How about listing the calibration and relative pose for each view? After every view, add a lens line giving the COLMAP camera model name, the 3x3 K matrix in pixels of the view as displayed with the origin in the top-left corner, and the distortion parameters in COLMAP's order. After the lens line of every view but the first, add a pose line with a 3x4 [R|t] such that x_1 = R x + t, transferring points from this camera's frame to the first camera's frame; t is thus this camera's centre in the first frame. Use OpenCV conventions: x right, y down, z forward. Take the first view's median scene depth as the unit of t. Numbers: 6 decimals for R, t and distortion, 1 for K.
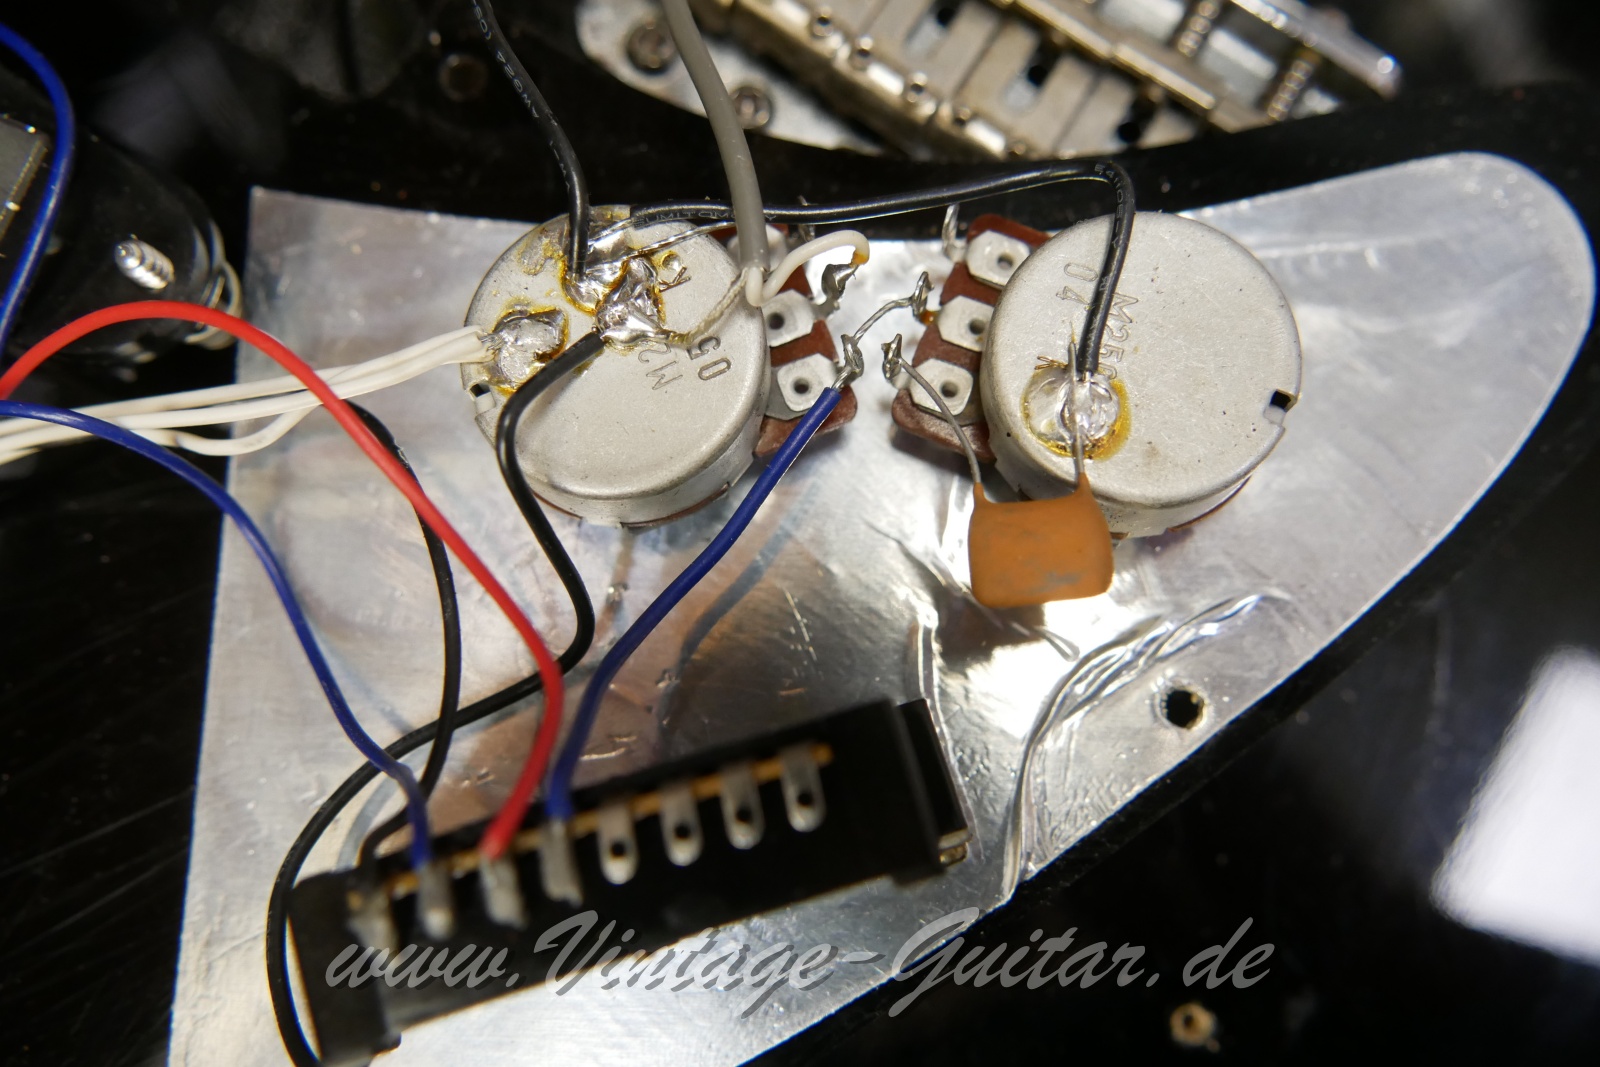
lens RADIAL K [[1295.5, 0, 800.0], [0, 1295.5, 533.5], [0, 0, 1]] dist [0.002757, 0.003392]
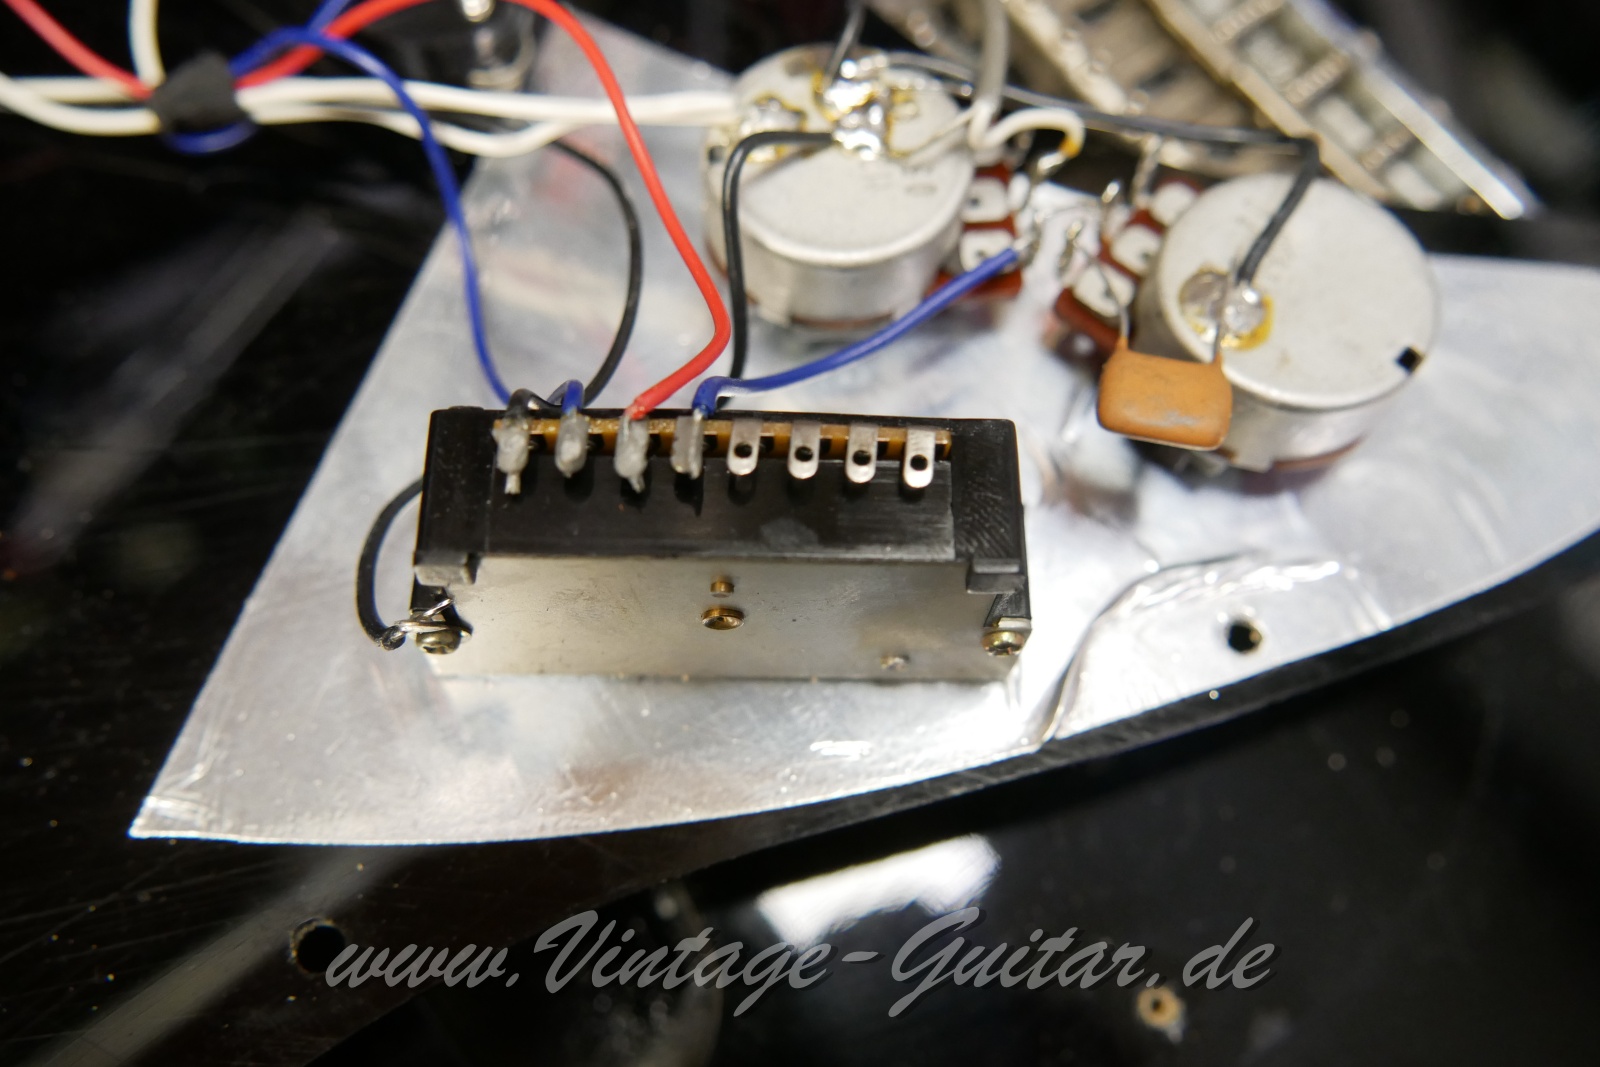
lens RADIAL K [[1295.5, 0, 800.0], [0, 1295.5, 533.5], [0, 0, 1]] dist [0.002757, 0.003392]
pose [[0.951543, 0.299810, -0.068407, 0.000520], [-0.307294, 0.935464, -0.174577, 0.376835], [0.011652, 0.187139, 0.982264, -0.053047]]
